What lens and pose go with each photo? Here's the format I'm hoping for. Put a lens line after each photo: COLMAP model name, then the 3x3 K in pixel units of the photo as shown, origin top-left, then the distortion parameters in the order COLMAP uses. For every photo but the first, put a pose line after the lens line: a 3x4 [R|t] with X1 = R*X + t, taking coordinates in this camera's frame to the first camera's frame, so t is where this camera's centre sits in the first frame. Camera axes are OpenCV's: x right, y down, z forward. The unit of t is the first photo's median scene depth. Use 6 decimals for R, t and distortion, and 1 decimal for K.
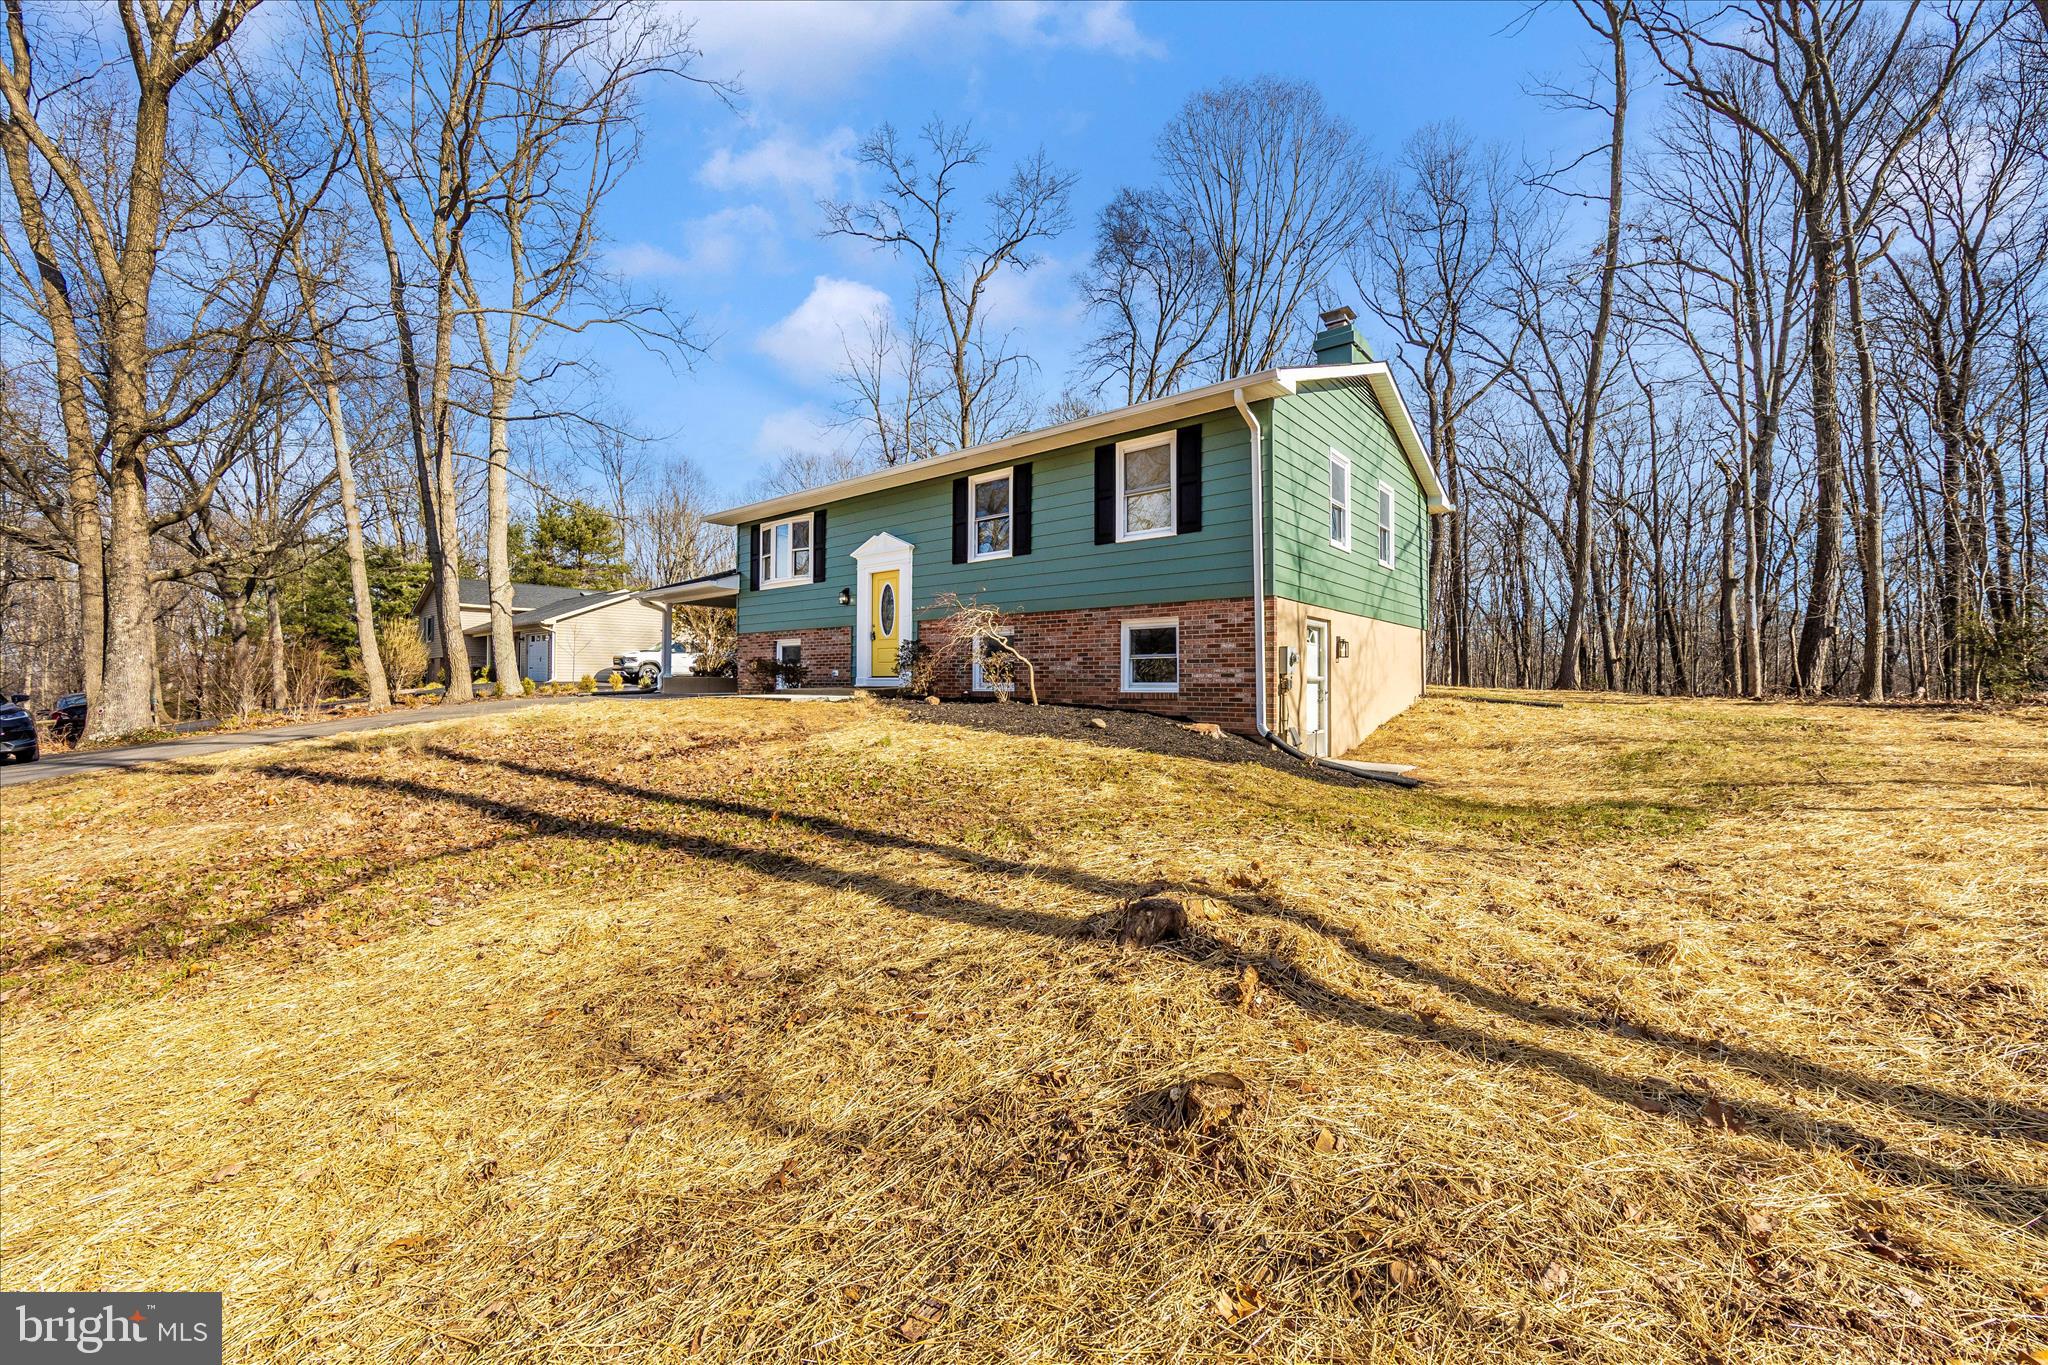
lens RADIAL K [[795.4, 0, 1031.4], [0, 795.4, 678.8], [0, 0, 1]] dist [-0.002154, 0.000088]
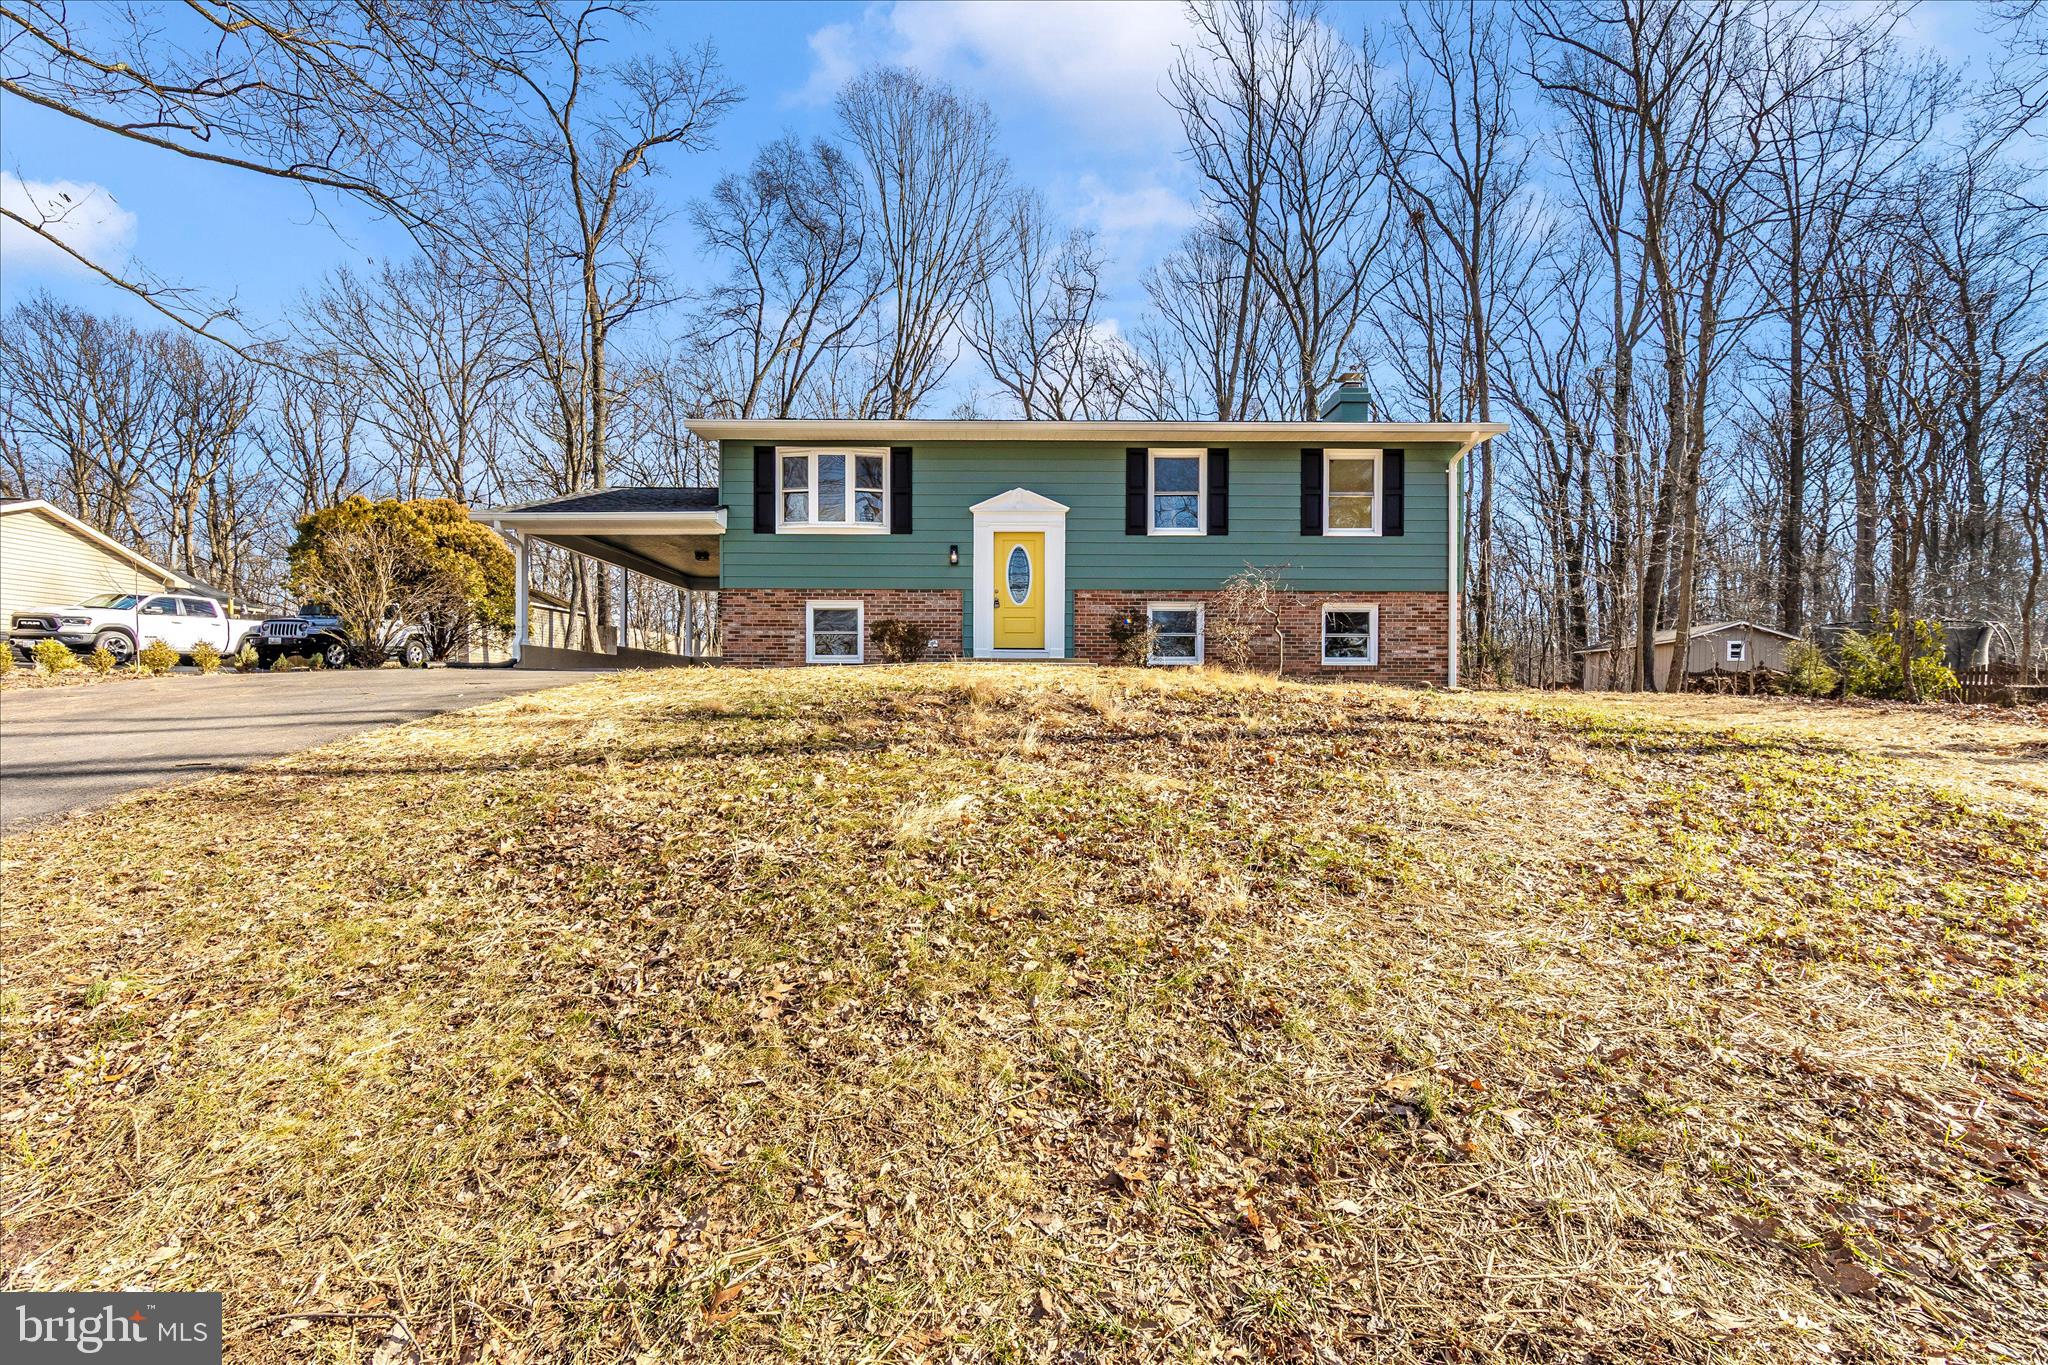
lens RADIAL K [[795.4, 0, 1005.2], [0, 795.4, 691.7], [0, 0, 1]] dist [-0.002154, 0.000088]
pose [[0.770392, -0.003947, 0.637558, -0.833330], [-0.006790, 0.999873, 0.014394, 0.035810], [-0.637534, -0.015418, 0.770268, 0.337278]]
